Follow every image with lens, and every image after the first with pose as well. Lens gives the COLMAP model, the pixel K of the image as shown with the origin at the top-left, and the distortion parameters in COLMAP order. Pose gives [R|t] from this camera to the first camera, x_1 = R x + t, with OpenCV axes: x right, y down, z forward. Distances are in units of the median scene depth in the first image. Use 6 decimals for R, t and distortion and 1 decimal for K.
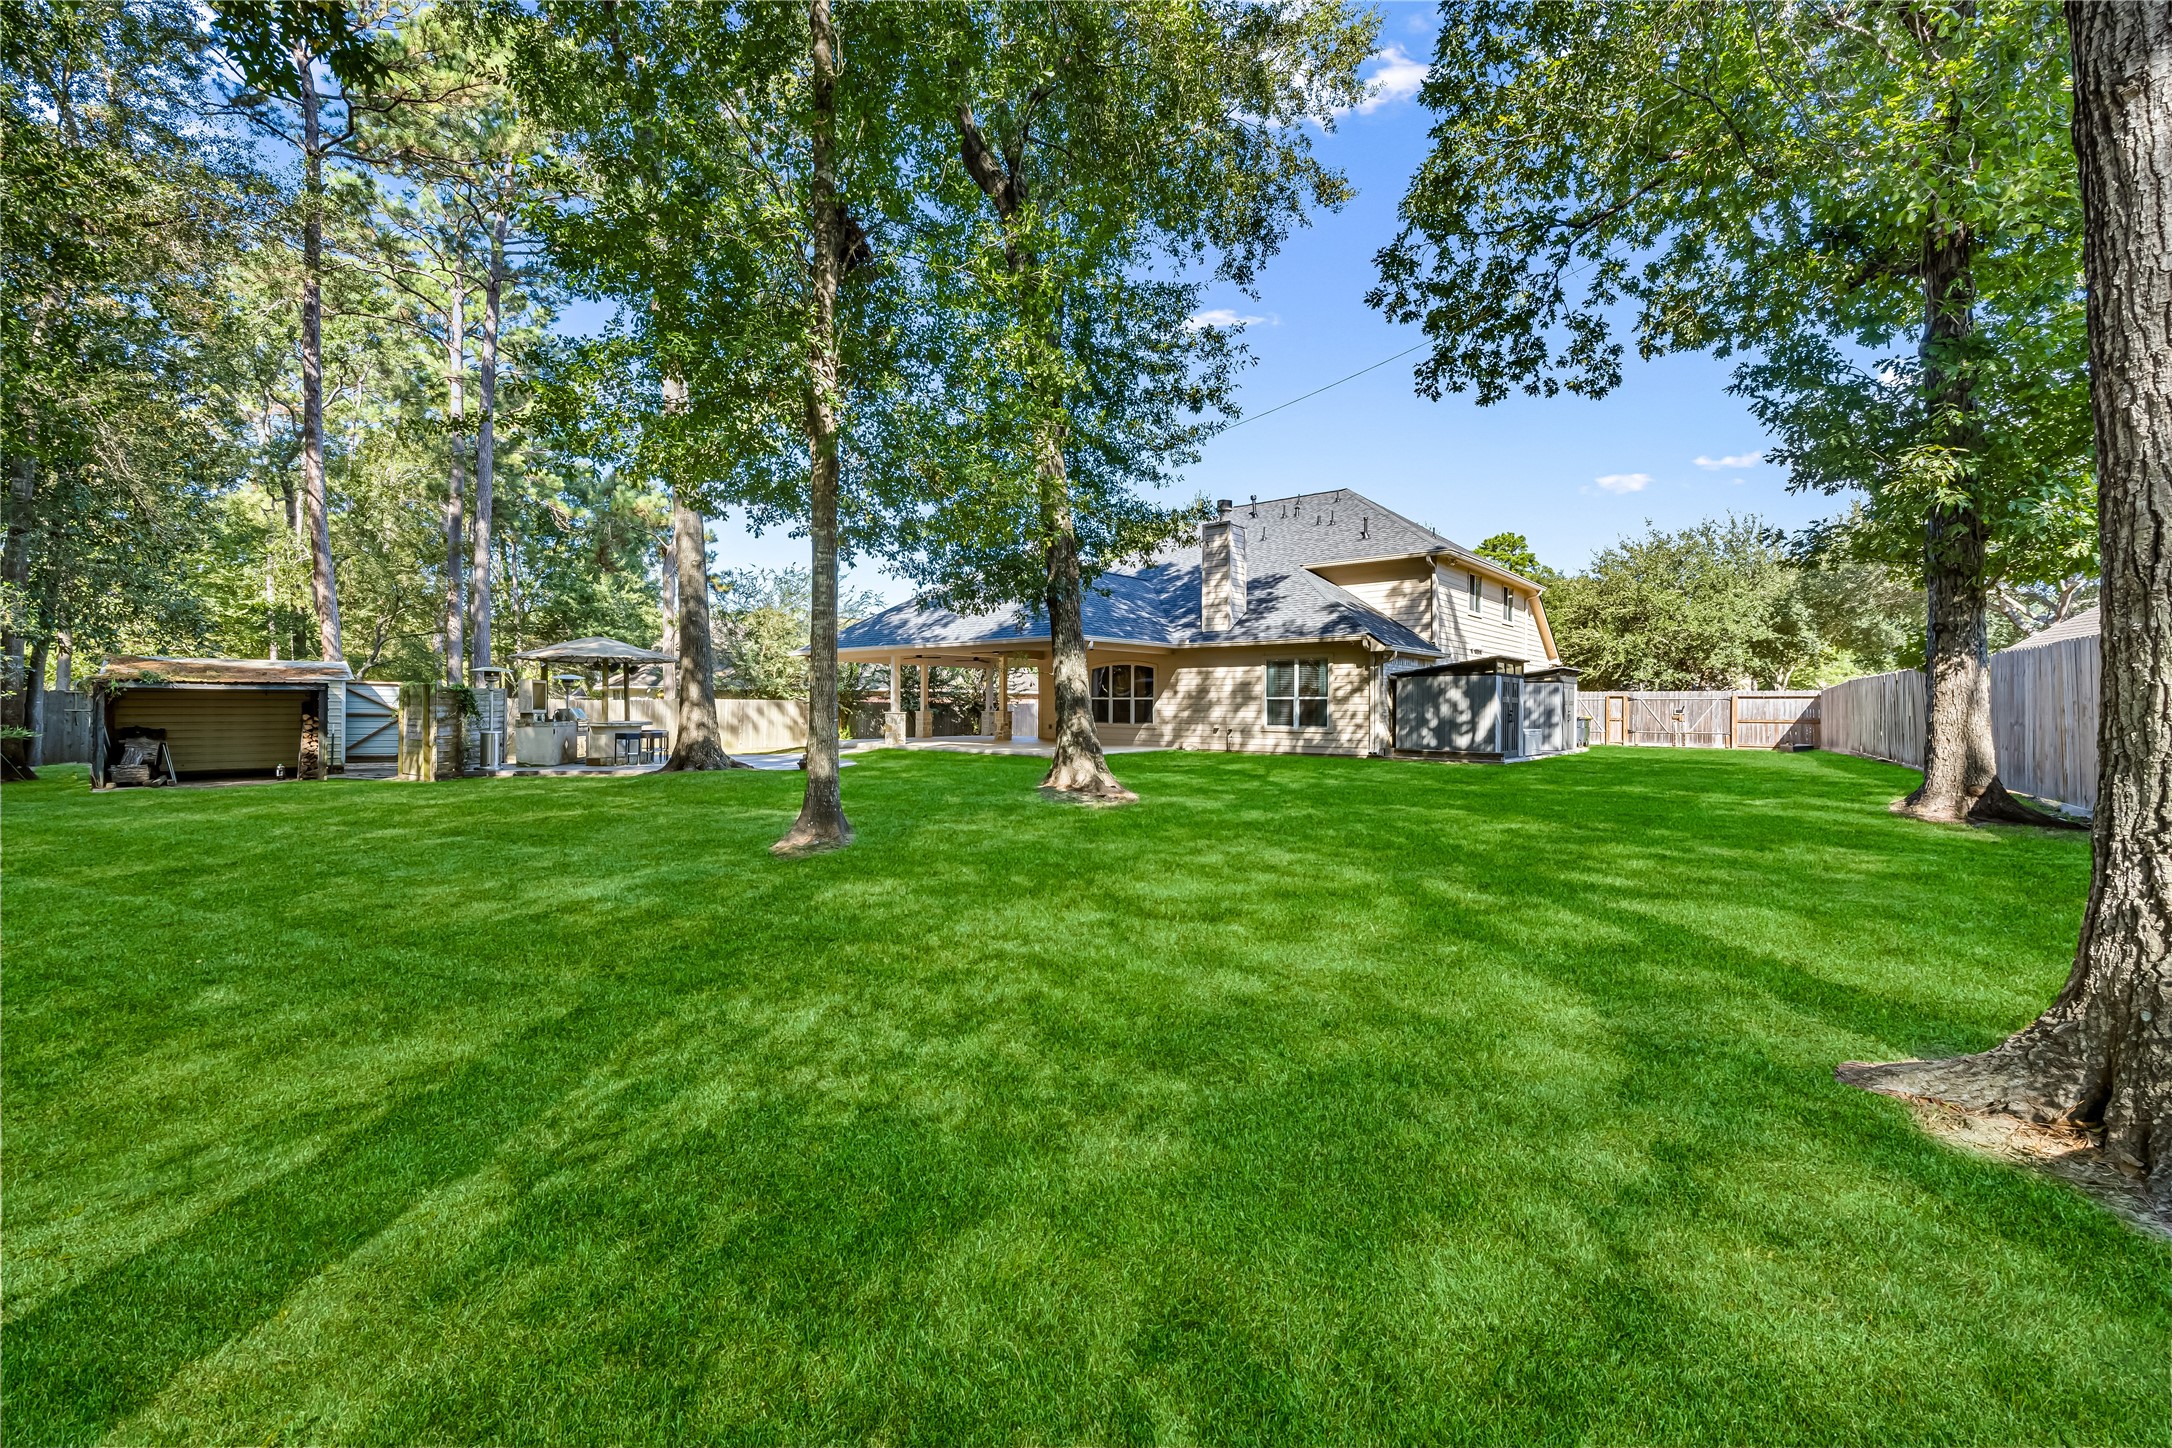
lens RADIAL K [[877.4, 0, 1094.9], [0, 877.4, 713.9], [0, 0, 1]] dist [-0.007805, -0.000508]
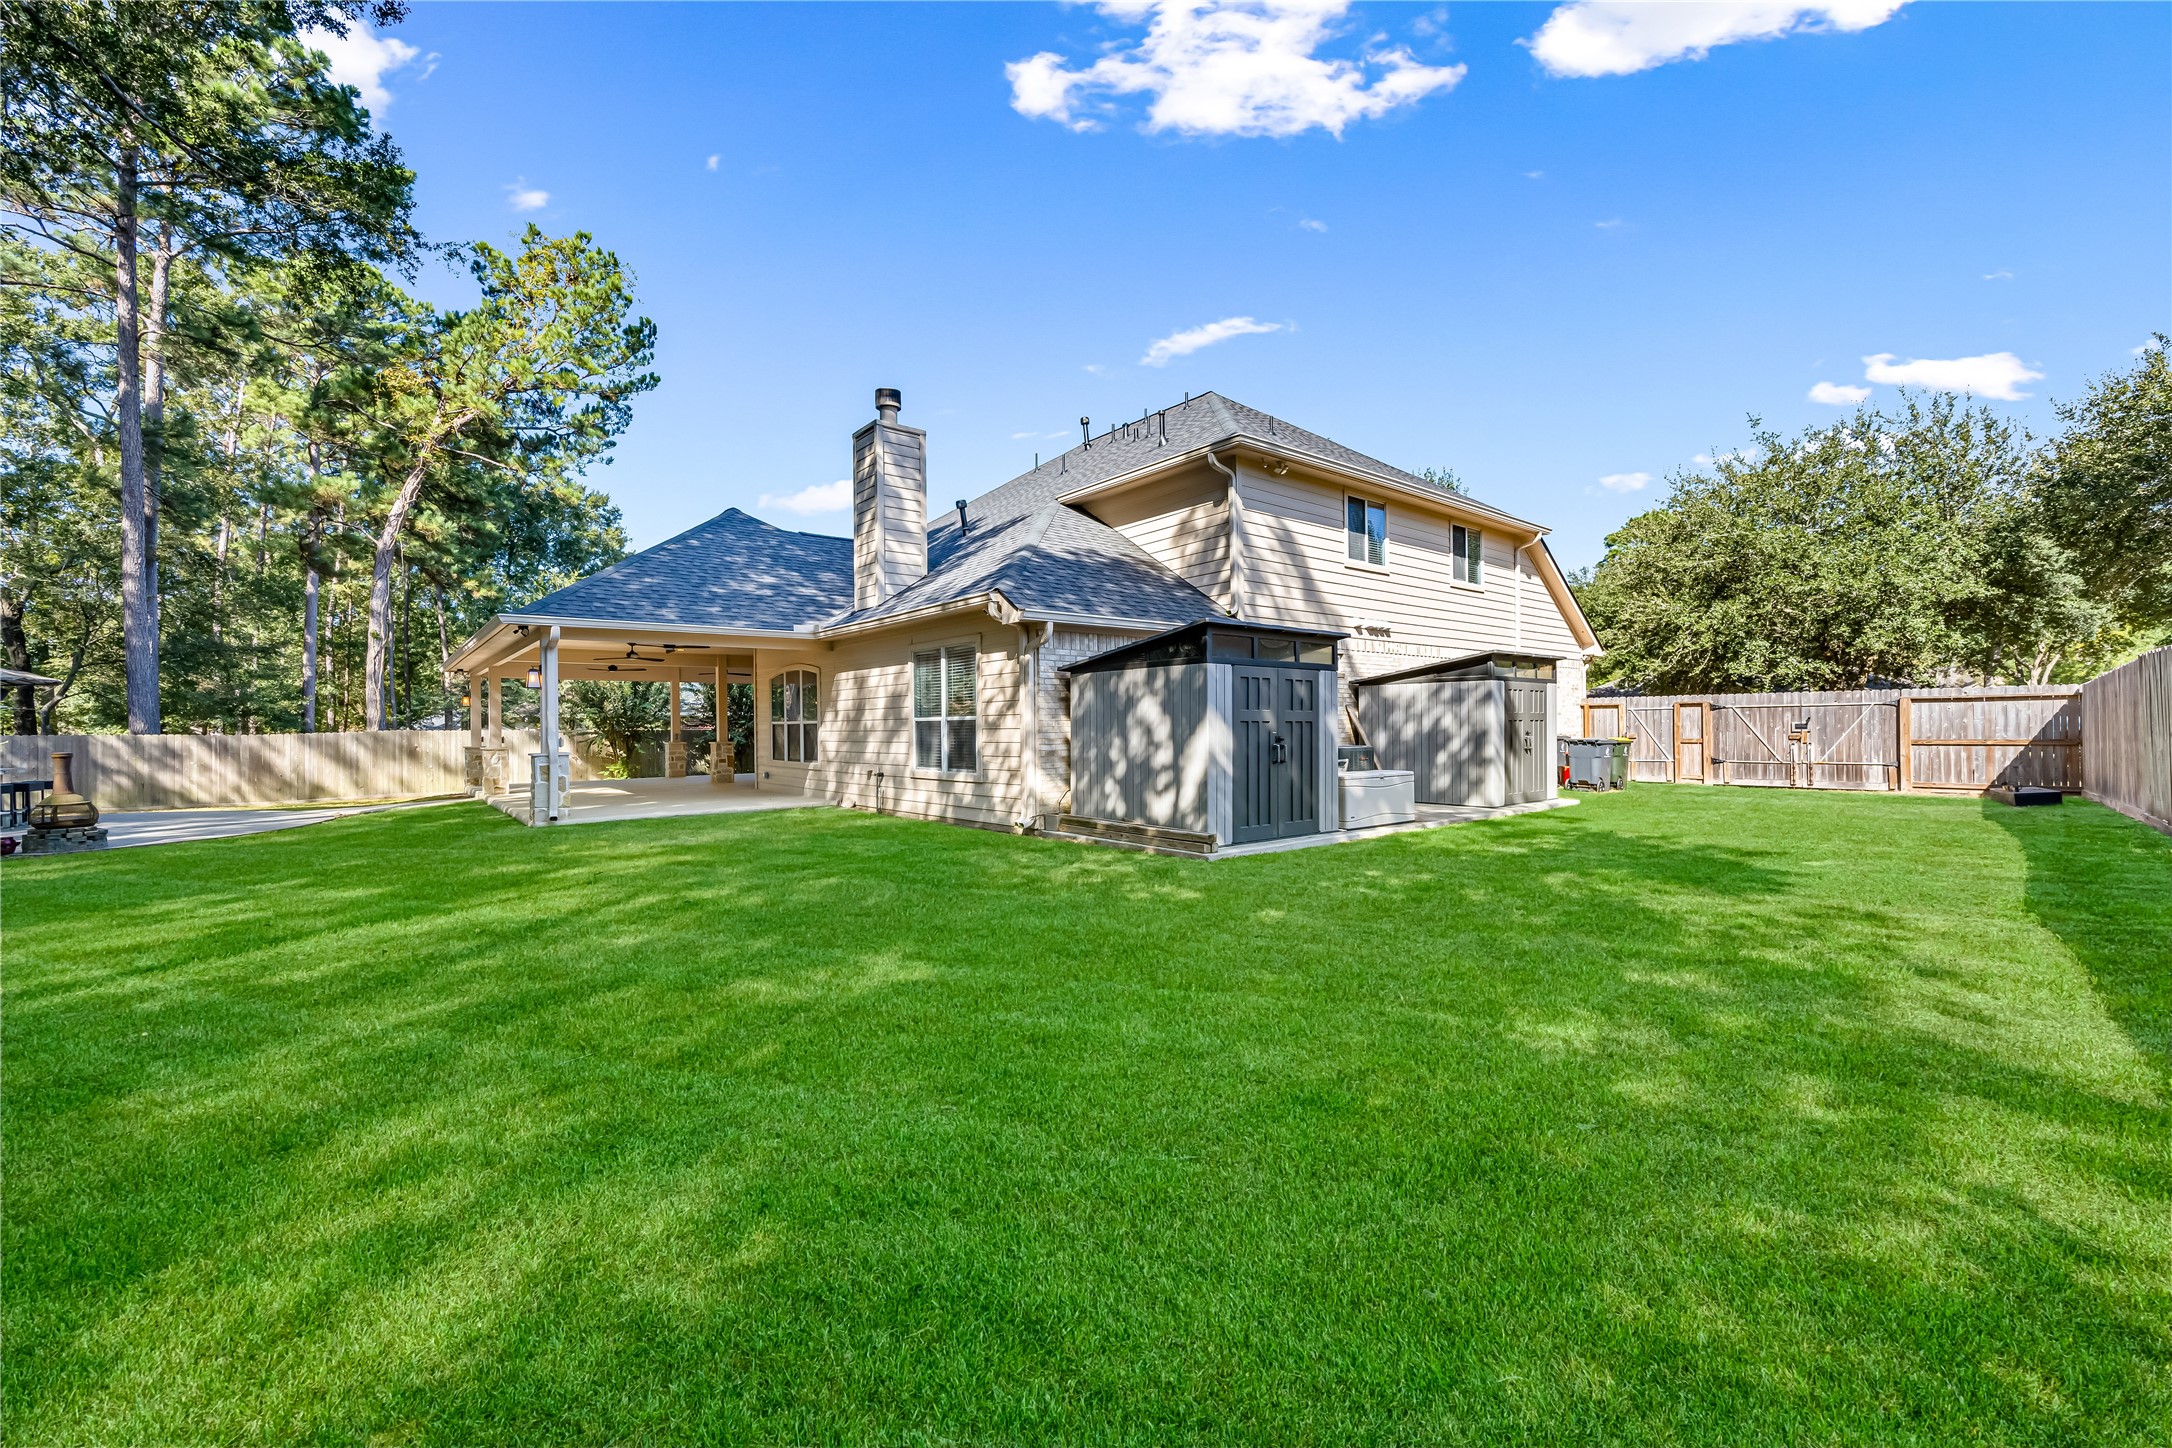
lens RADIAL K [[877.4, 0, 1077.8], [0, 877.4, 731.7], [0, 0, 1]] dist [-0.007805, -0.000508]
pose [[0.983831, -0.015651, -0.178413, 0.389905], [0.015510, 0.999877, -0.002185, -0.007679], [0.178425, -0.000618, 0.983953, 0.445849]]
